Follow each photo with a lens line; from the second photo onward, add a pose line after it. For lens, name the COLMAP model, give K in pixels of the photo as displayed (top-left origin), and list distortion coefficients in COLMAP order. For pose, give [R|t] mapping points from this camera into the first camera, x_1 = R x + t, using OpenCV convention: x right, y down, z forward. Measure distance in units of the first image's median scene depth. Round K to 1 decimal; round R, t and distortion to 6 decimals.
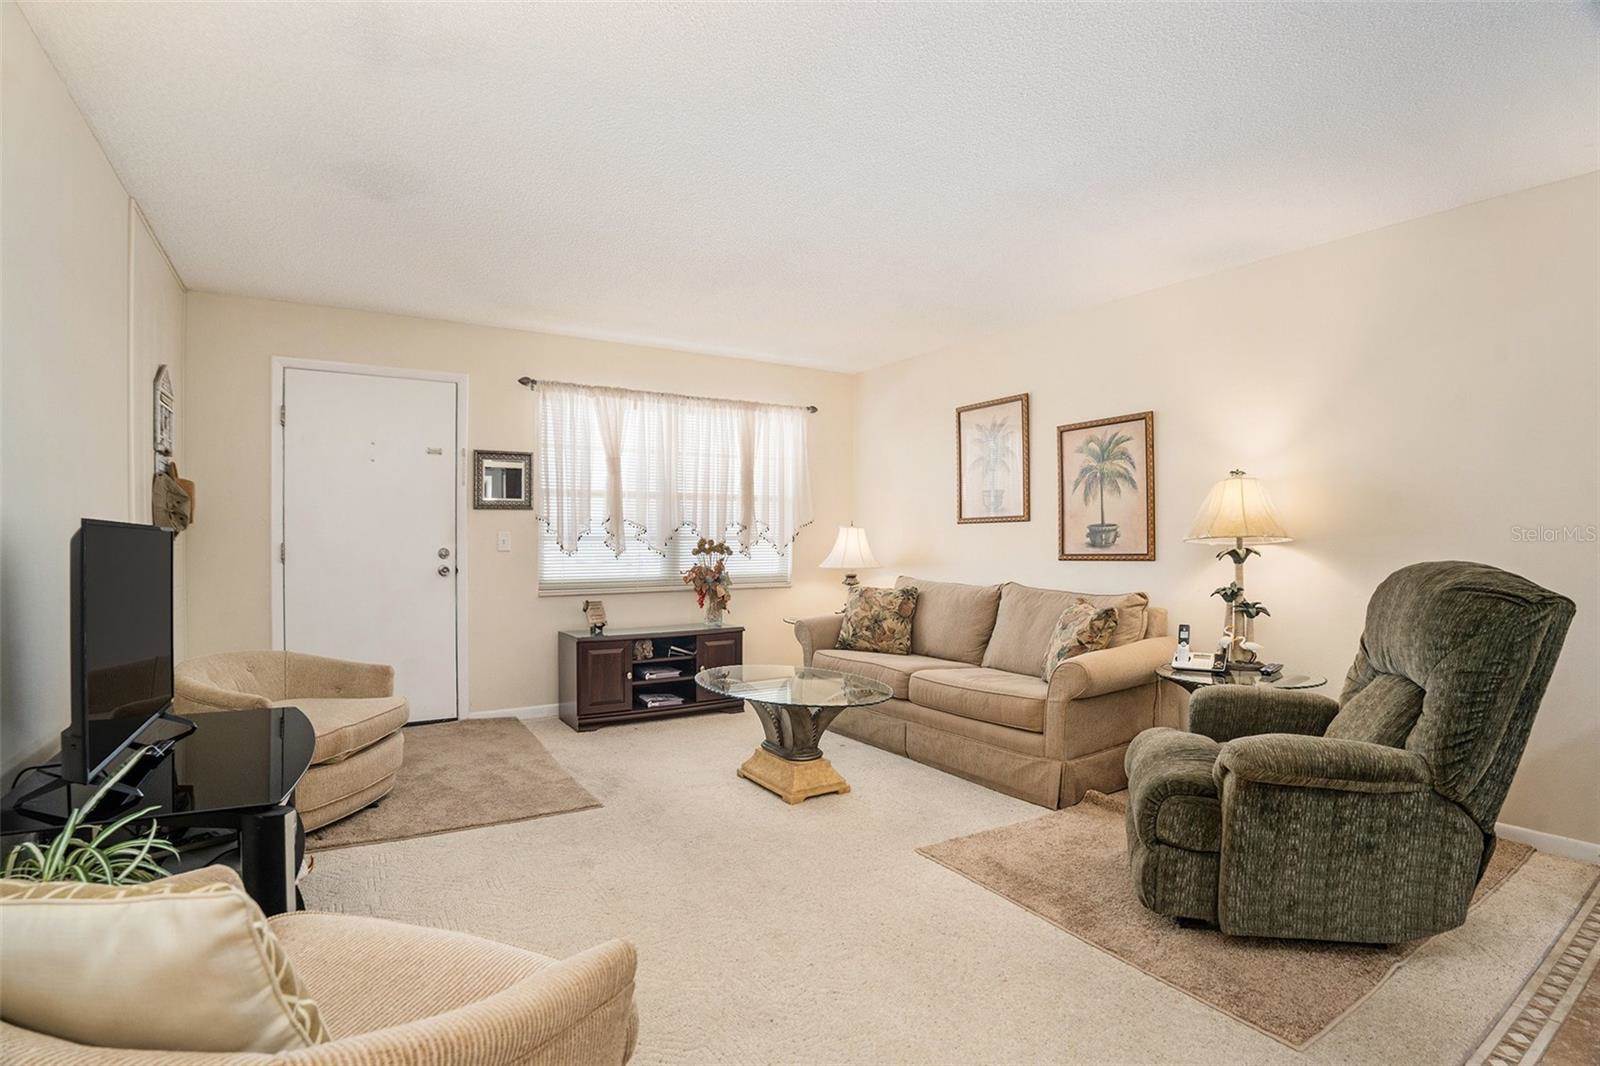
lens RADIAL K [[807.8, 0, 800.0], [0, 807.8, 533.0], [0, 0, 1]] dist [-0.084863, 0.031320]
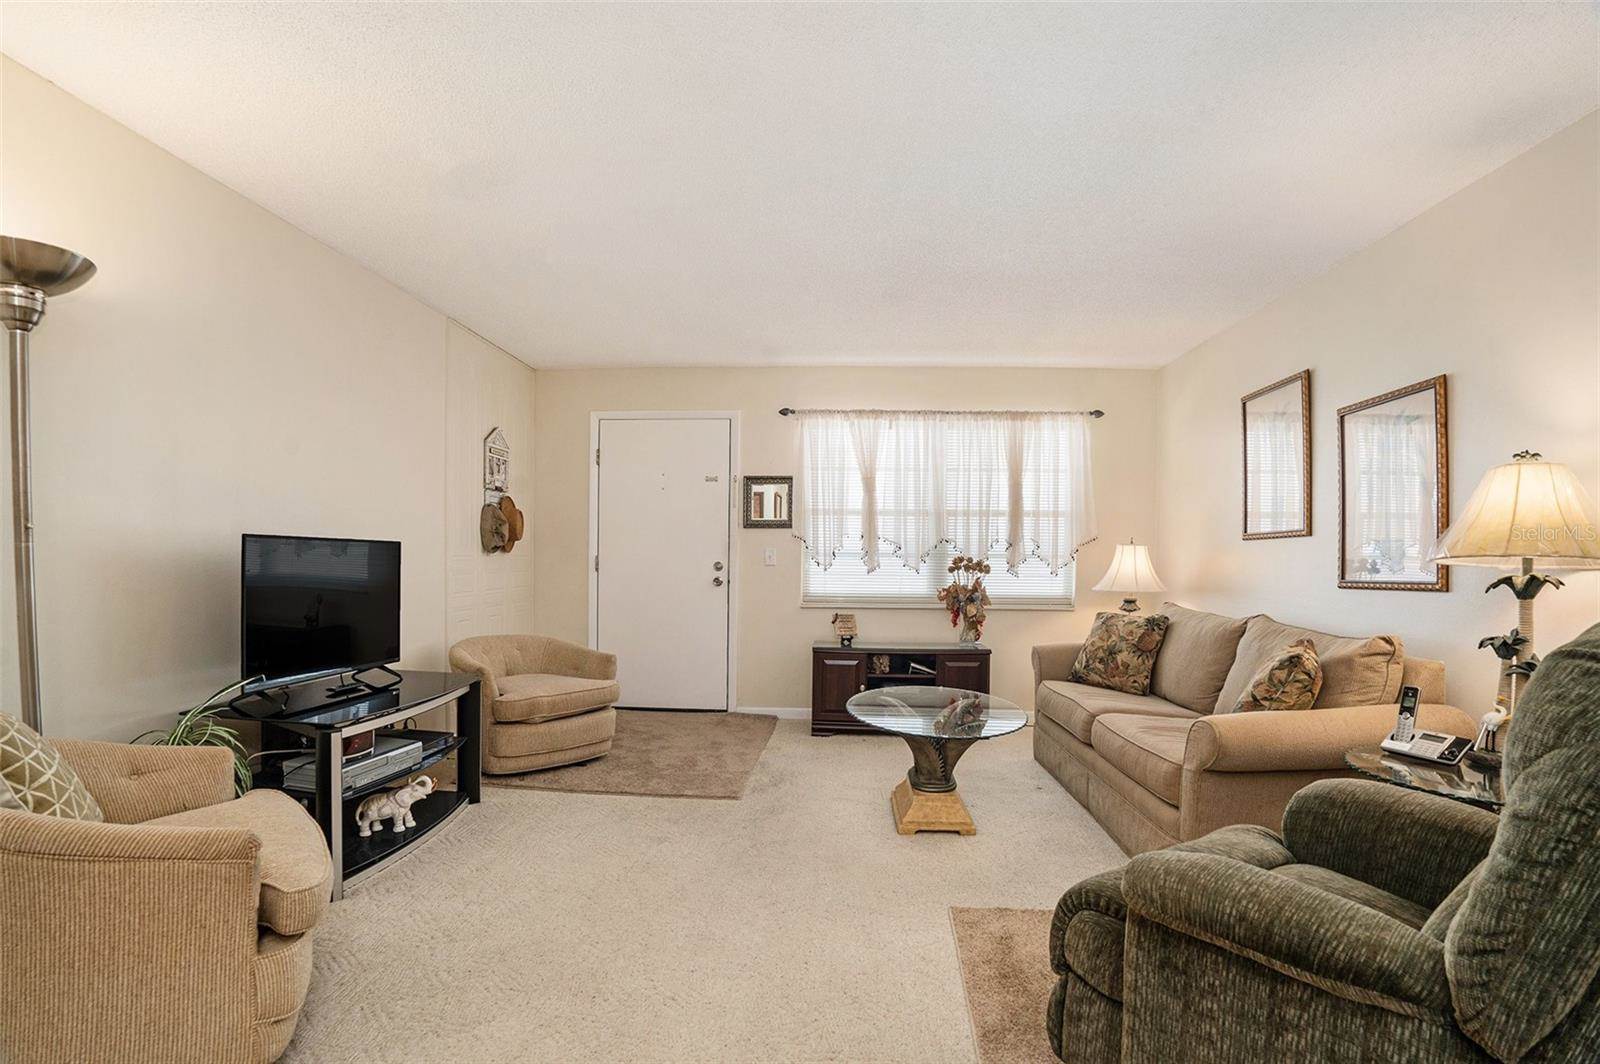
lens RADIAL K [[807.8, 0, 800.0], [0, 807.8, 532.0], [0, 0, 1]] dist [-0.084863, 0.031320]
pose [[0.805789, -0.008015, -0.592149, 0.331481], [-0.006826, 0.999716, -0.022820, 0.001531], [0.592164, 0.022430, 0.805506, 0.113079]]
